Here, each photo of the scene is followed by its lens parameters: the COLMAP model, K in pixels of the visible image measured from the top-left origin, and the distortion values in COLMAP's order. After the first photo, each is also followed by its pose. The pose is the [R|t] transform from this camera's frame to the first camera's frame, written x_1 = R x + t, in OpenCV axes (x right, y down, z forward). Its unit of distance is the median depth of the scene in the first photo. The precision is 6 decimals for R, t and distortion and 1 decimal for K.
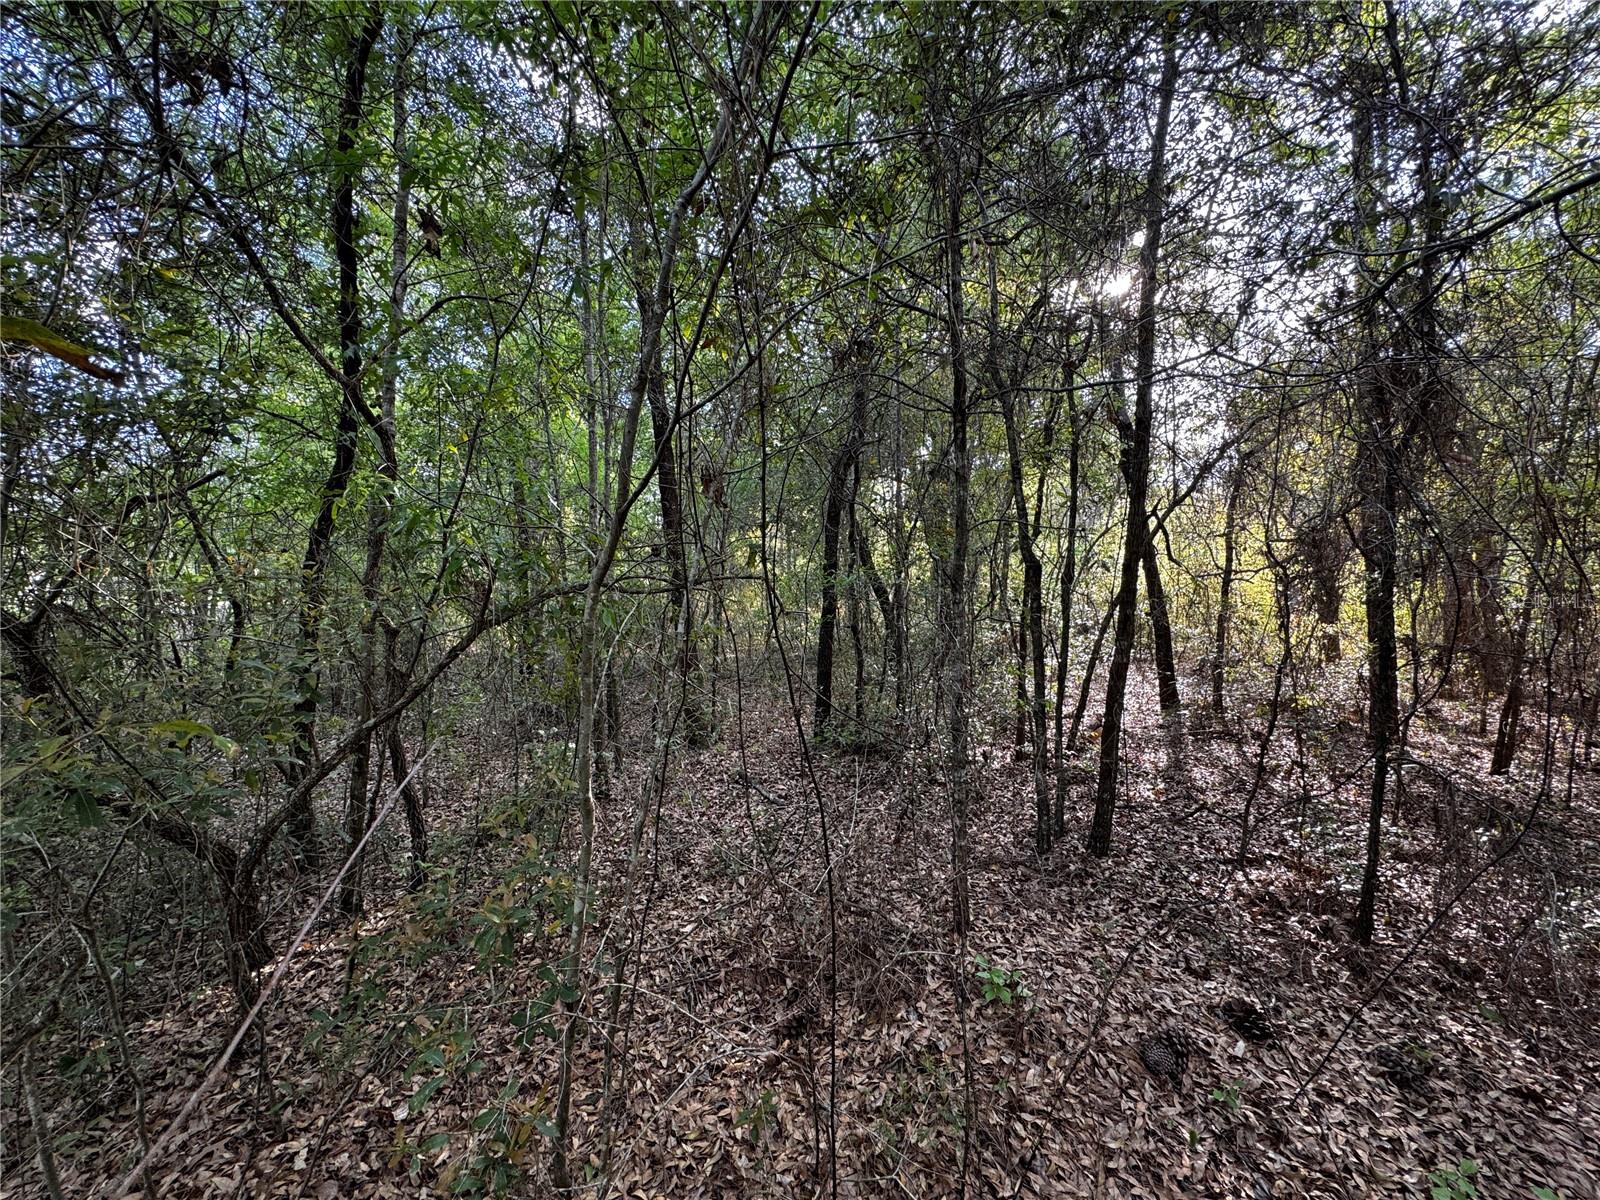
lens RADIAL K [[637.2, 0, 797.8], [0, 637.2, 600.4], [0, 0, 1]] dist [-0.007906, 0.000392]
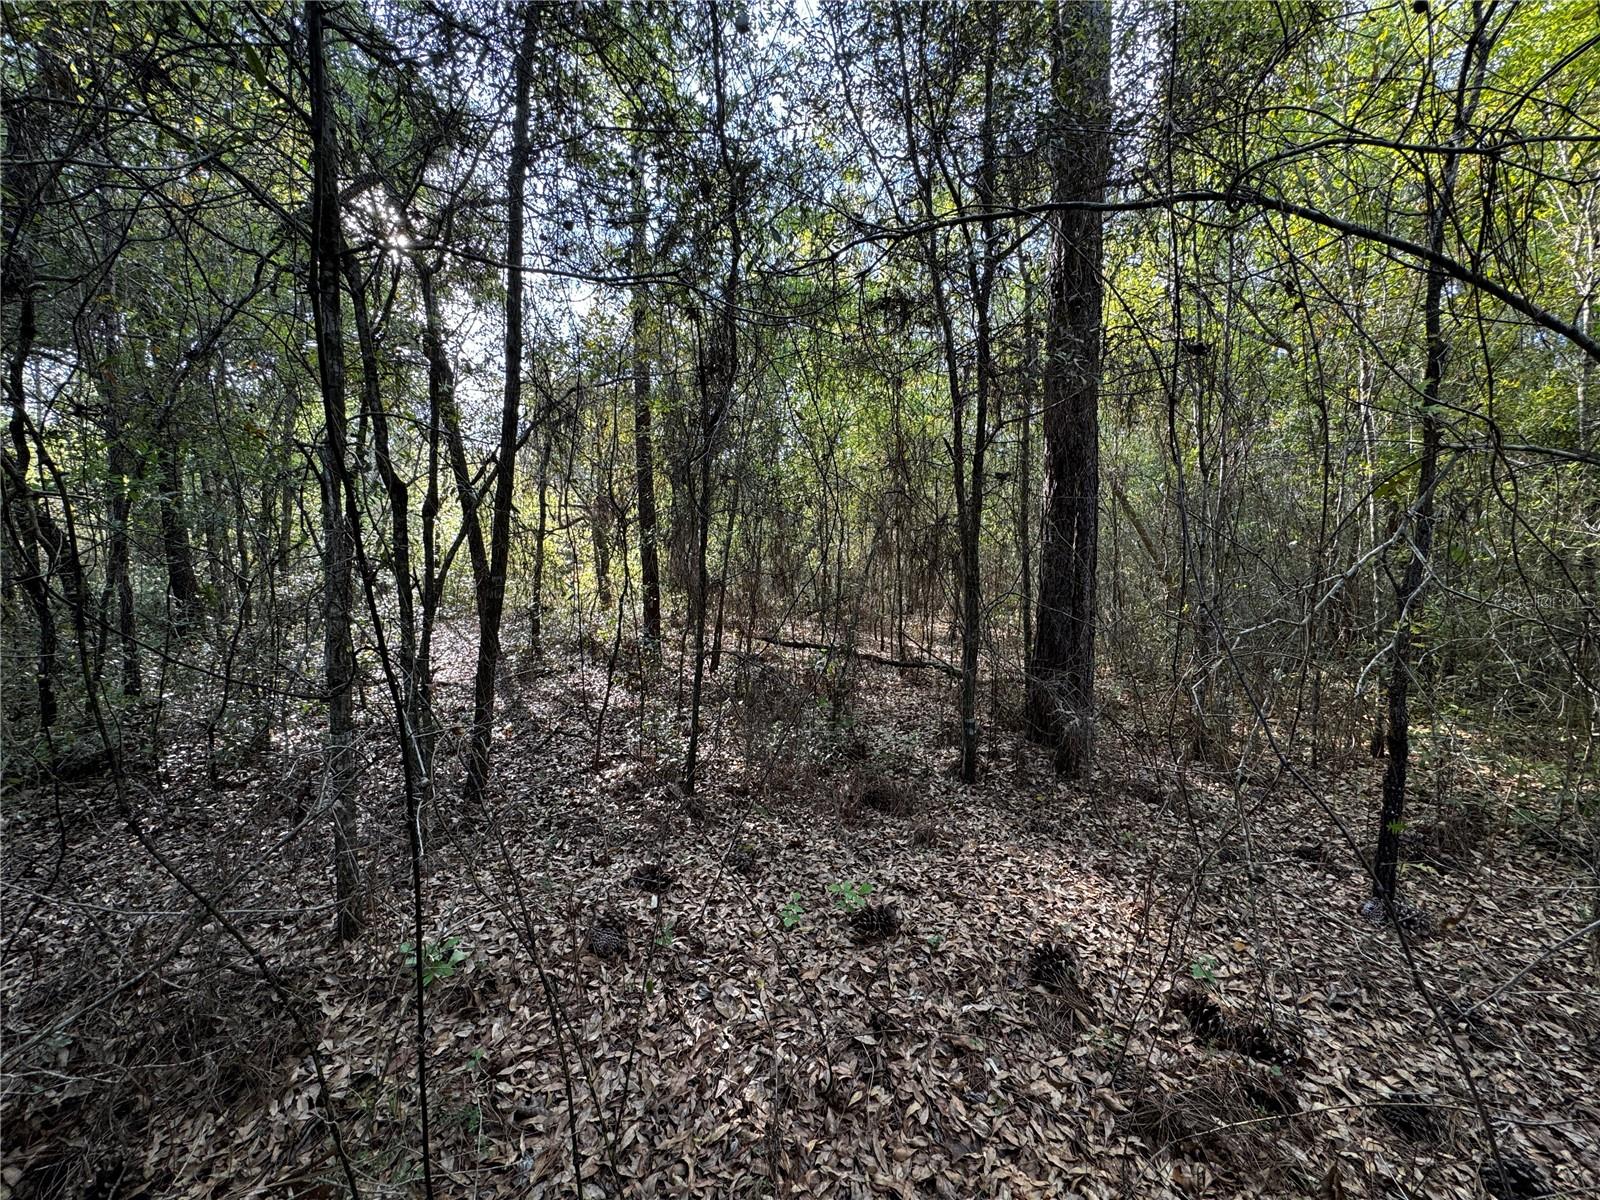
lens RADIAL K [[637.2, 0, 798.6], [0, 637.2, 598.4], [0, 0, 1]] dist [-0.007906, 0.000392]
pose [[0.514628, -0.042588, 0.856355, -0.150869], [-0.000719, 0.998744, 0.050101, 0.083144], [-0.857413, -0.026399, 0.513951, 0.171871]]
